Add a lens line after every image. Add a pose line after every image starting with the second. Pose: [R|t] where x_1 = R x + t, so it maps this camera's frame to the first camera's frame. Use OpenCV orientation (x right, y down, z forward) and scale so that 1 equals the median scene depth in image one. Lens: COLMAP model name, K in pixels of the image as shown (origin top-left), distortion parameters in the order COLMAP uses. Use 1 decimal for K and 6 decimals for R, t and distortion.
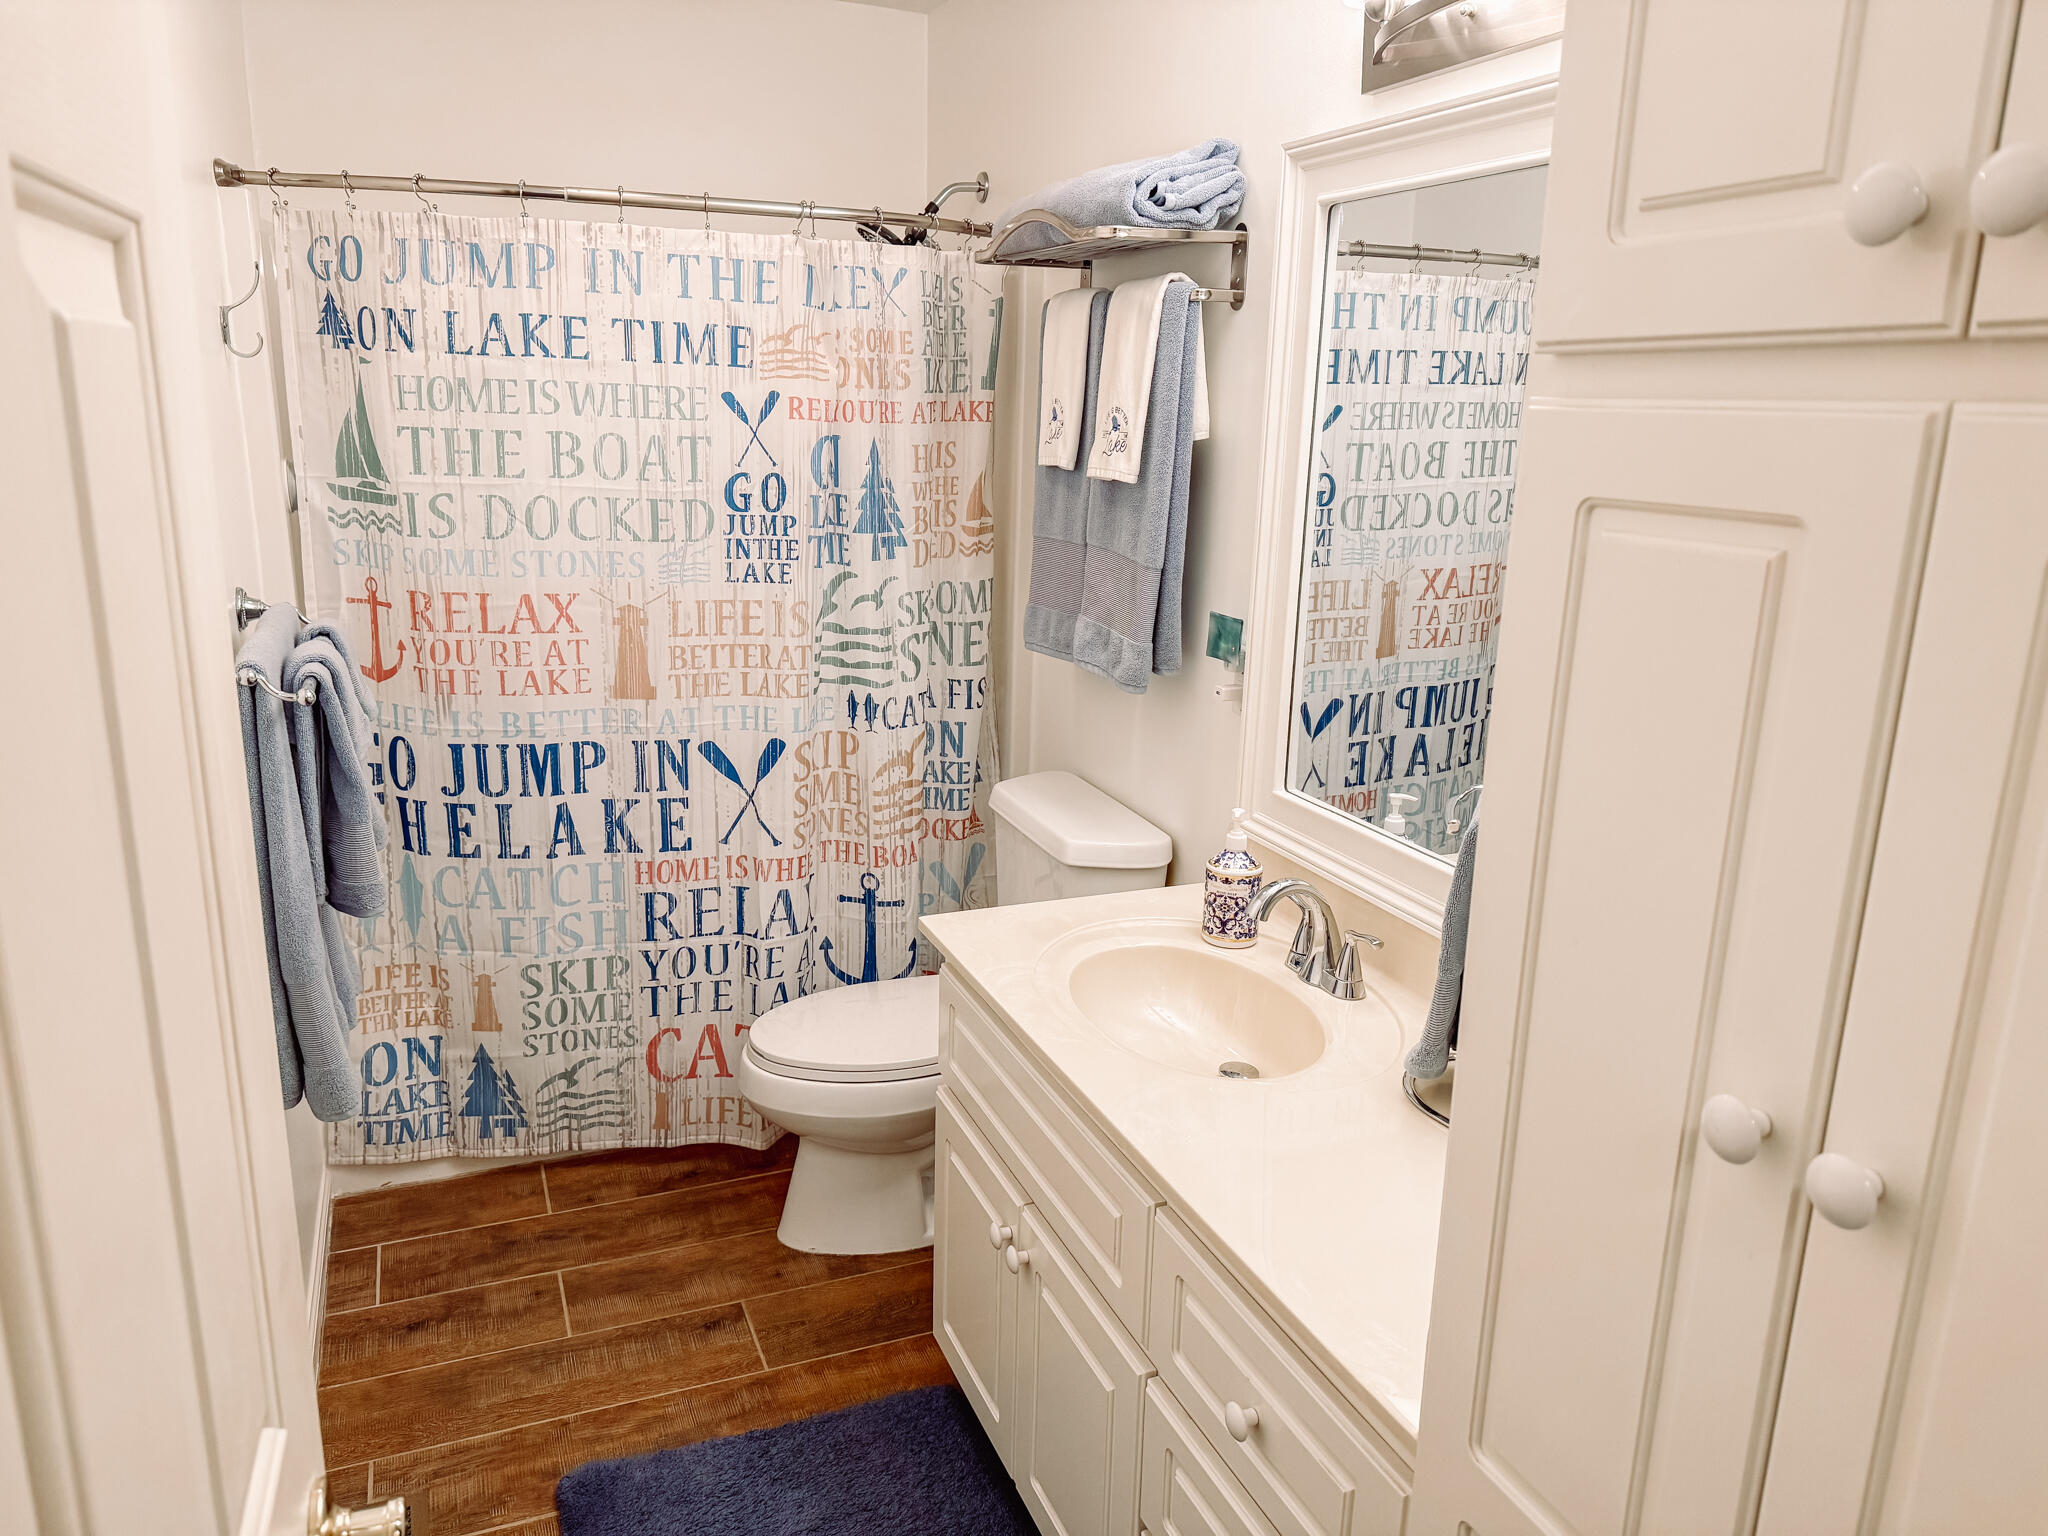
lens RADIAL K [[1451.0, 0, 1010.5], [0, 1451.0, 777.9], [0, 0, 1]] dist [0.069298, -0.069575]
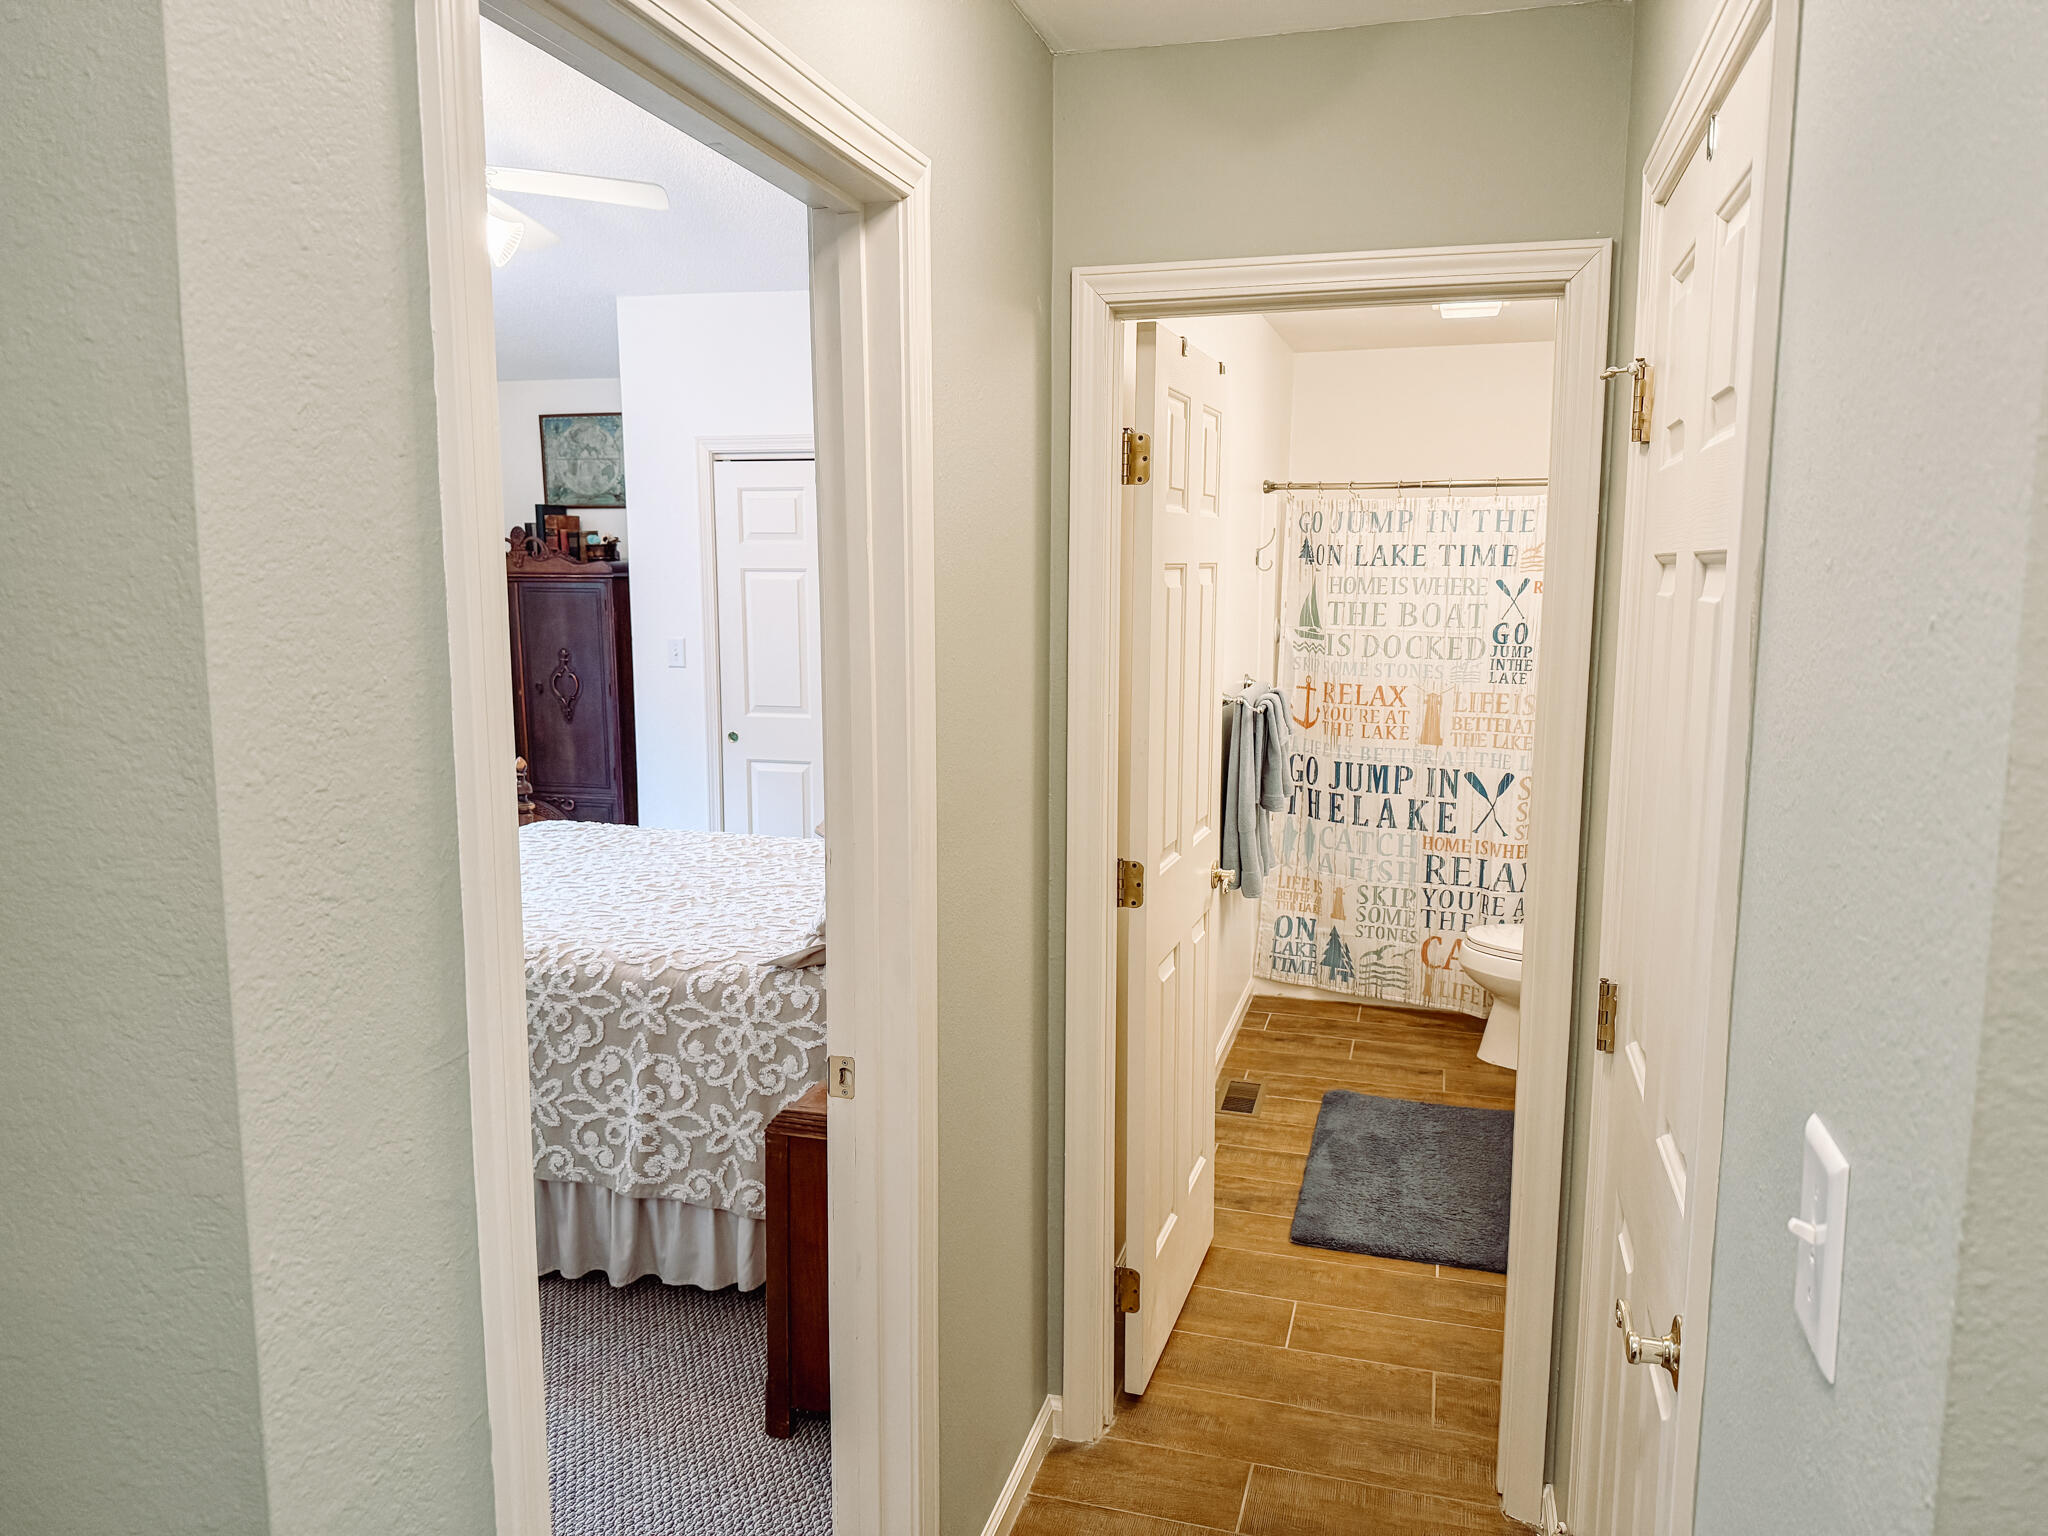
lens RADIAL K [[1451.0, 0, 1035.7], [0, 1451.0, 766.9], [0, 0, 1]] dist [0.069298, -0.069575]
pose [[0.793636, 0.061045, -0.605323, 0.463679], [-0.138417, 0.986978, -0.081945, 0.194503], [0.592438, 0.148822, 0.791751, -0.748838]]
